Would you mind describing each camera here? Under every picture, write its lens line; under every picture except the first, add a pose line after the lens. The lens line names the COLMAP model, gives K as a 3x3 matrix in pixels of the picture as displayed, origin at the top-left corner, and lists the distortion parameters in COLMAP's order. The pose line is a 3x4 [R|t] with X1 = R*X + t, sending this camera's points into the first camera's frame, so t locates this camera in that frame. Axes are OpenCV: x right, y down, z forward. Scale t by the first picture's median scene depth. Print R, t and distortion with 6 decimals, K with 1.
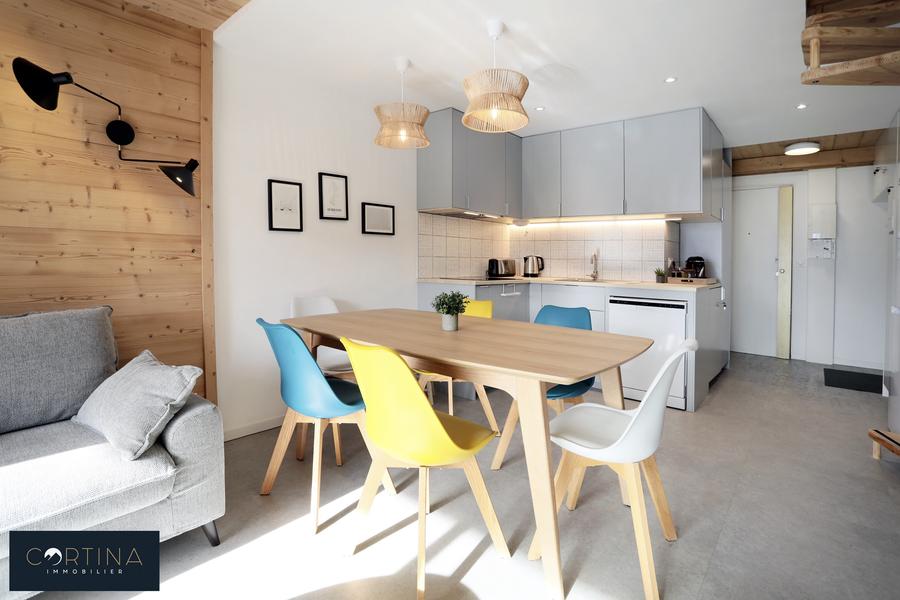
lens RADIAL K [[458.4, 0, 452.8], [0, 458.4, 283.7], [0, 0, 1]] dist [-0.072192, 0.031121]
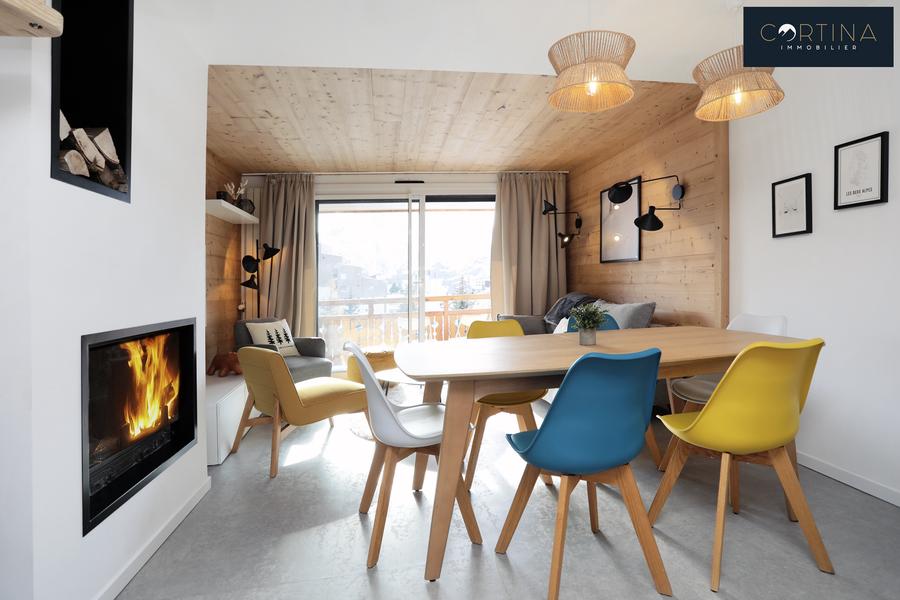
lens RADIAL K [[458.4, 0, 452.8], [0, 458.4, 283.7], [0, 0, 1]] dist [-0.072192, 0.031121]
pose [[-0.645444, 0.017947, -0.763597, 0.646884], [-0.001865, 0.999684, 0.025073, -0.042142], [0.763805, 0.017608, -0.645207, 0.996085]]
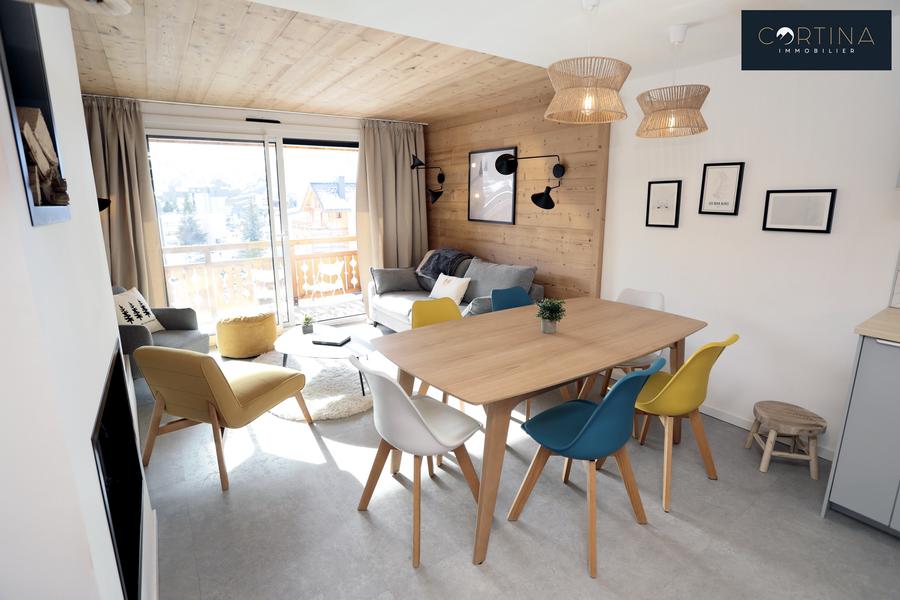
lens RADIAL K [[435.6, 0, 434.0], [0, 435.6, 292.0], [0, 0, 1]] dist [-0.066692, 0.023323]
pose [[-0.269990, 0.202193, -0.941394, 0.751693], [-0.032802, 0.975204, 0.218862, -0.161687], [0.962304, 0.089970, -0.256664, 0.706666]]
